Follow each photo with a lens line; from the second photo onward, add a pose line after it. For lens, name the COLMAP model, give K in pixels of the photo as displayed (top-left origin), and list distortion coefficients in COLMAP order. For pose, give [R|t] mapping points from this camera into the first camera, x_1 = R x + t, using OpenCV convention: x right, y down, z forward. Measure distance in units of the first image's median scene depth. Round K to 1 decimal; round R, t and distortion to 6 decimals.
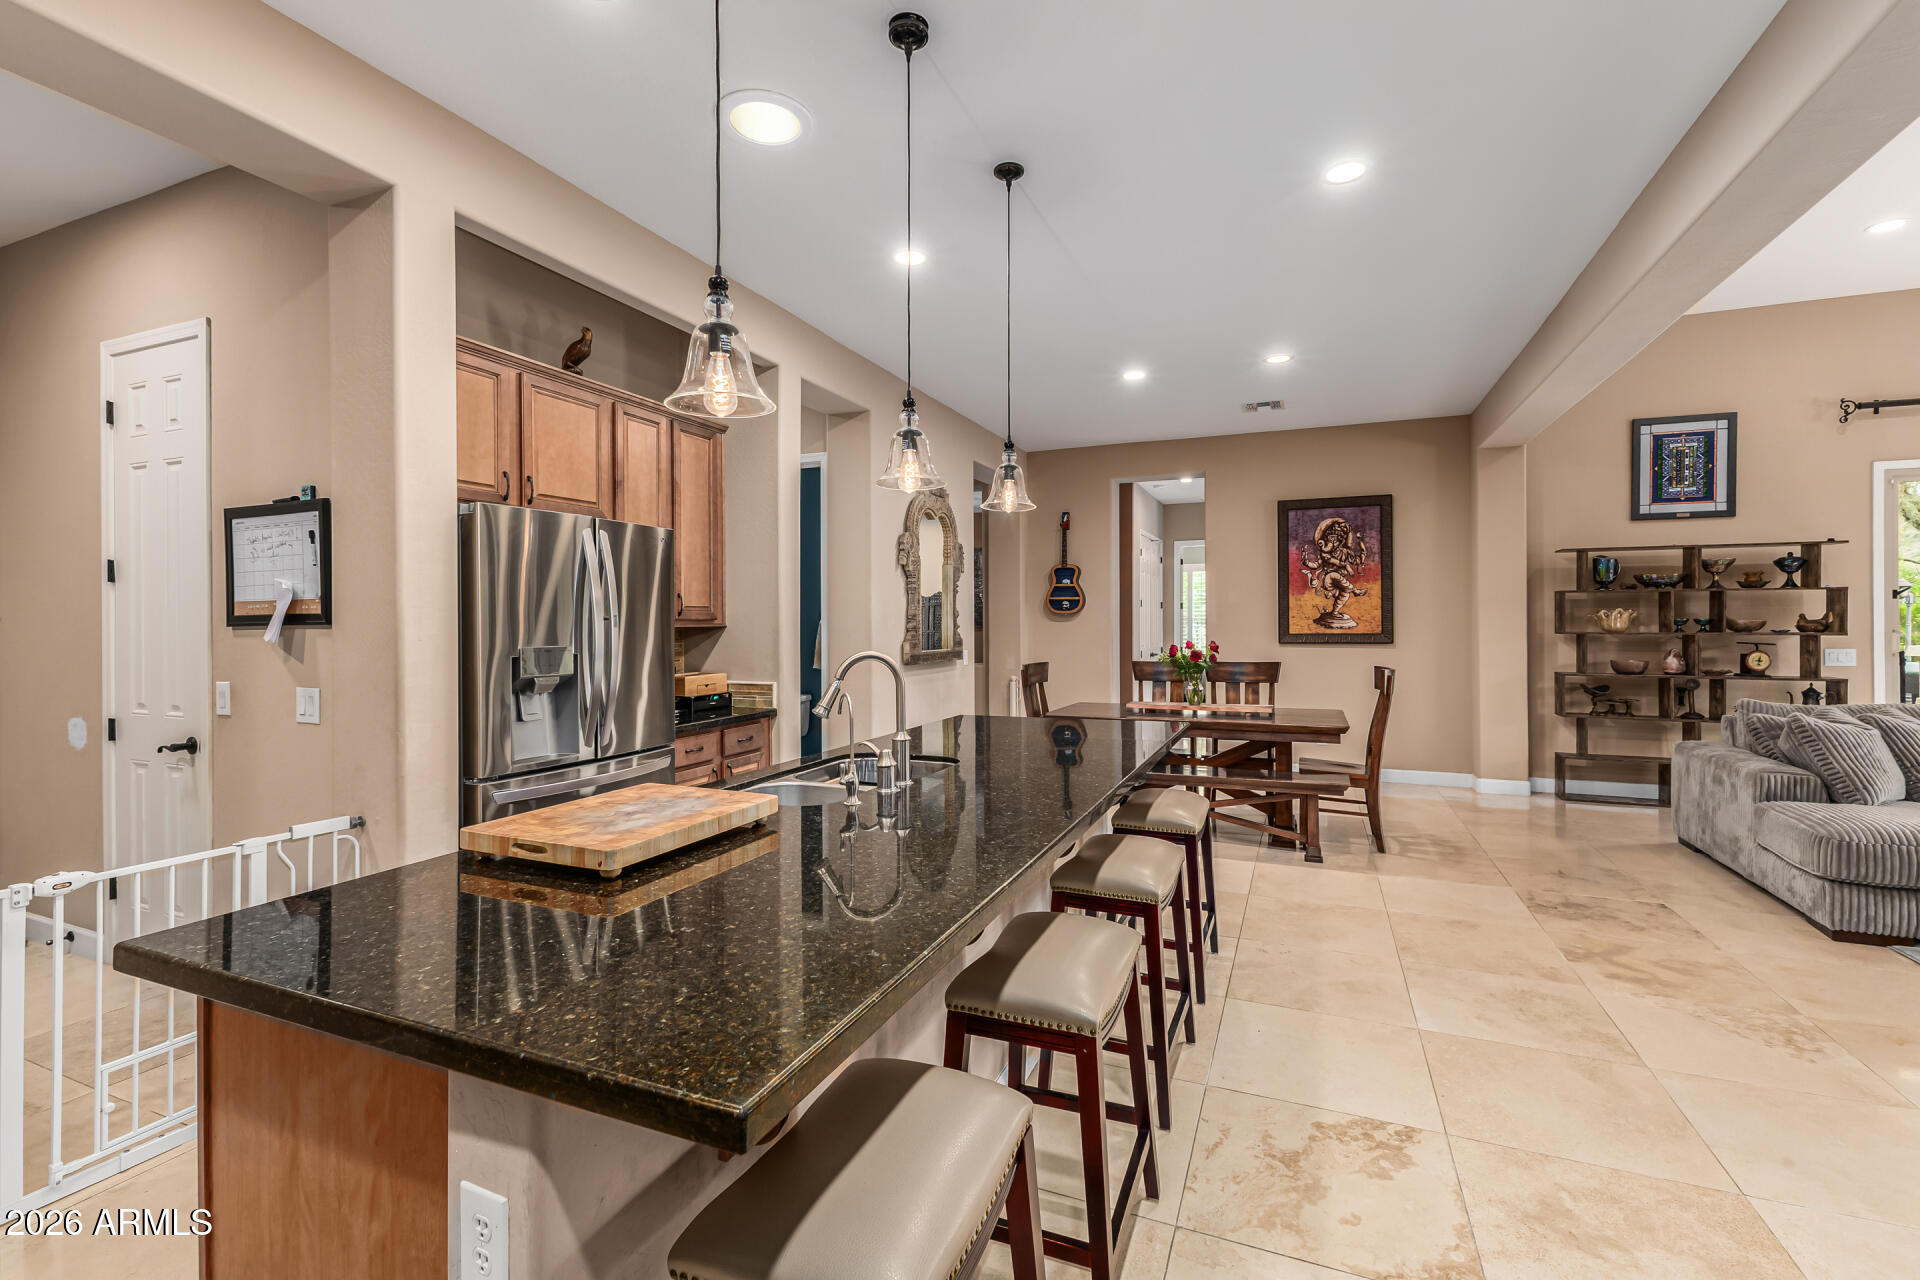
lens RADIAL K [[829.7, 0, 951.5], [0, 829.7, 620.6], [0, 0, 1]] dist [0.003033, -0.000177]
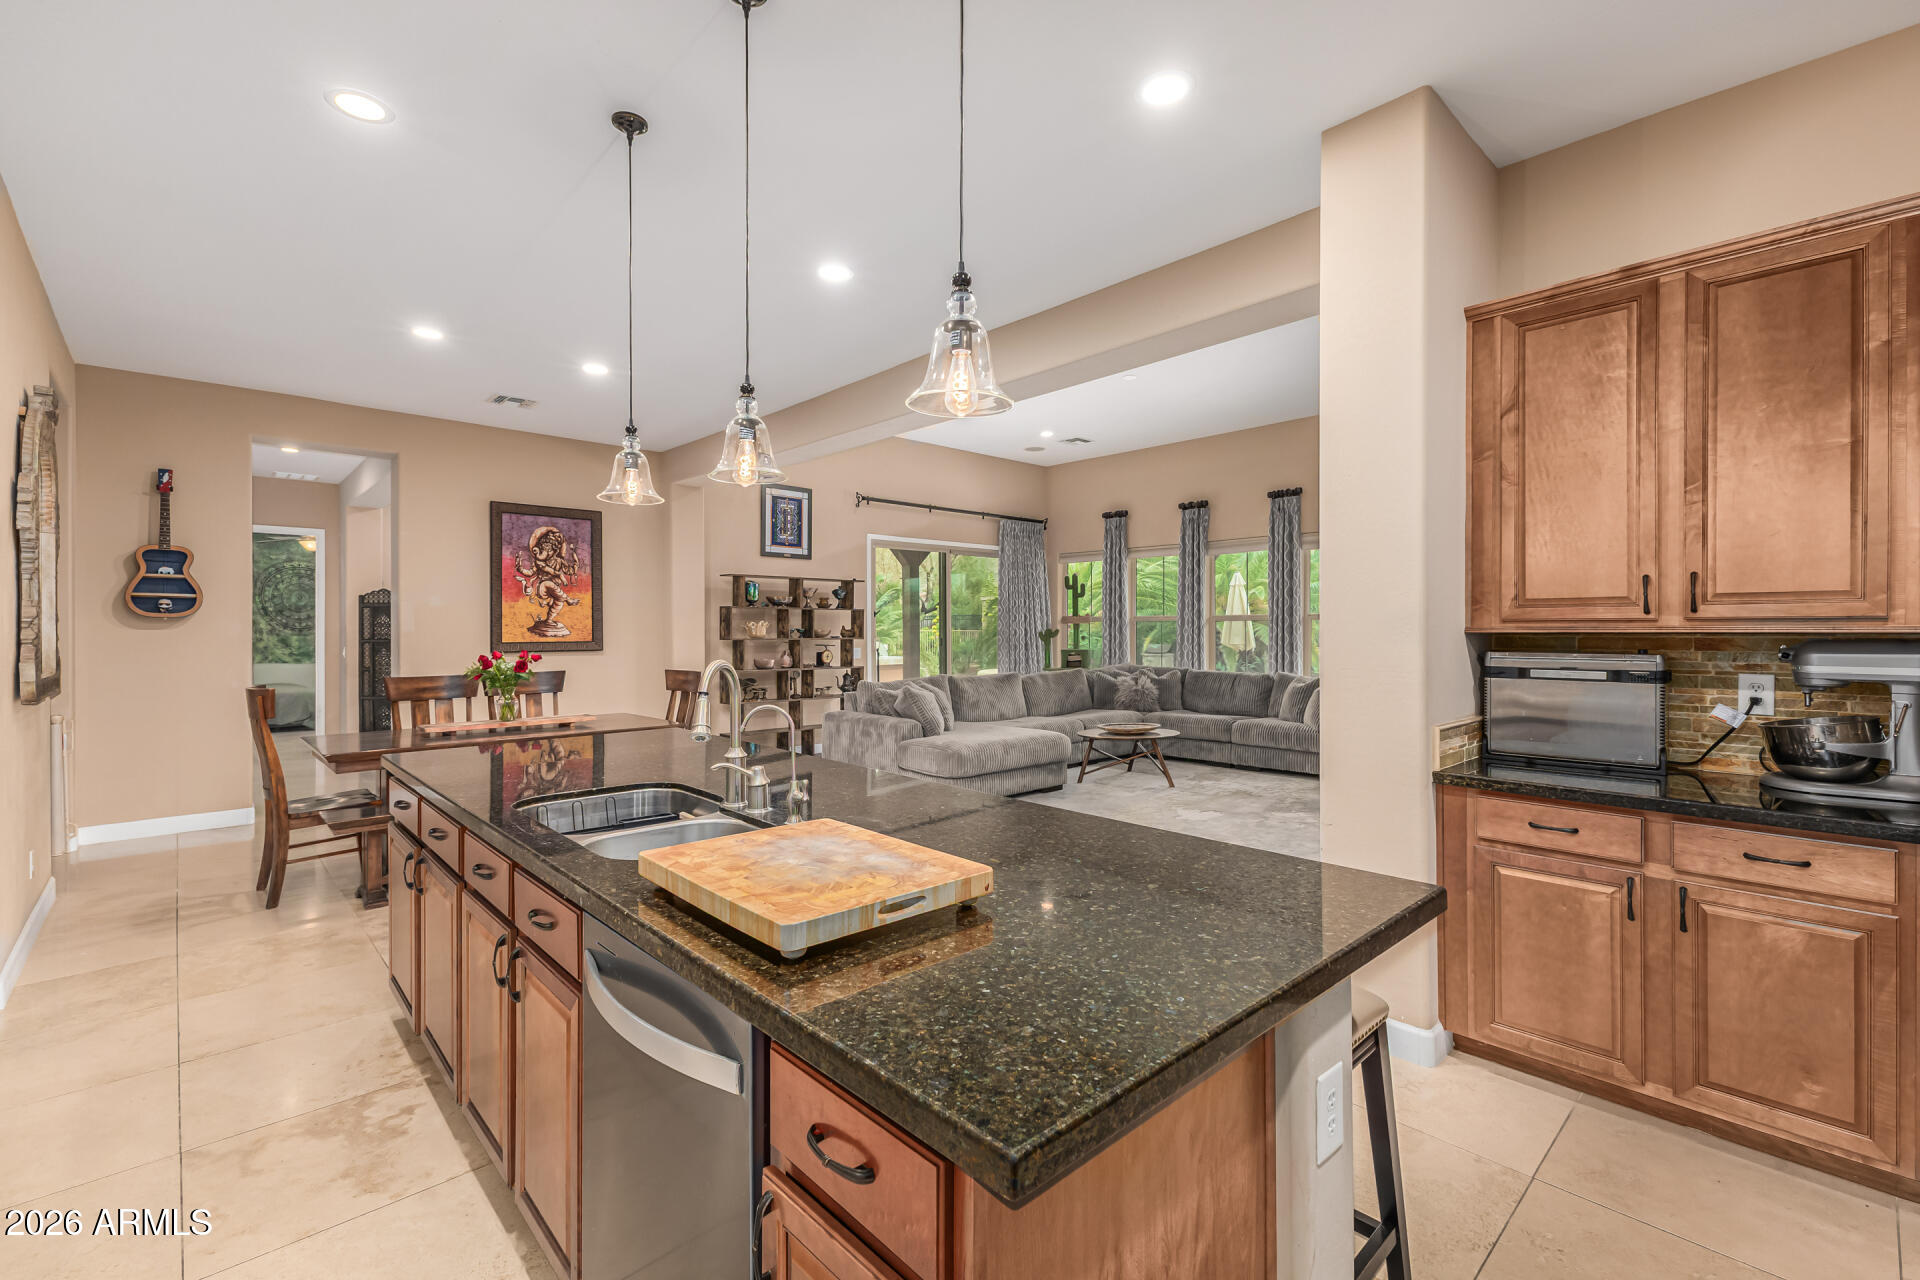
lens RADIAL K [[829.7, 0, 967.4], [0, 829.7, 636.9], [0, 0, 1]] dist [0.003033, -0.000177]
pose [[0.400863, -0.004198, 0.916128, -0.295359], [-0.002909, 0.999979, 0.005855, 0.002794], [-0.916133, -0.005012, 0.400842, 0.151978]]
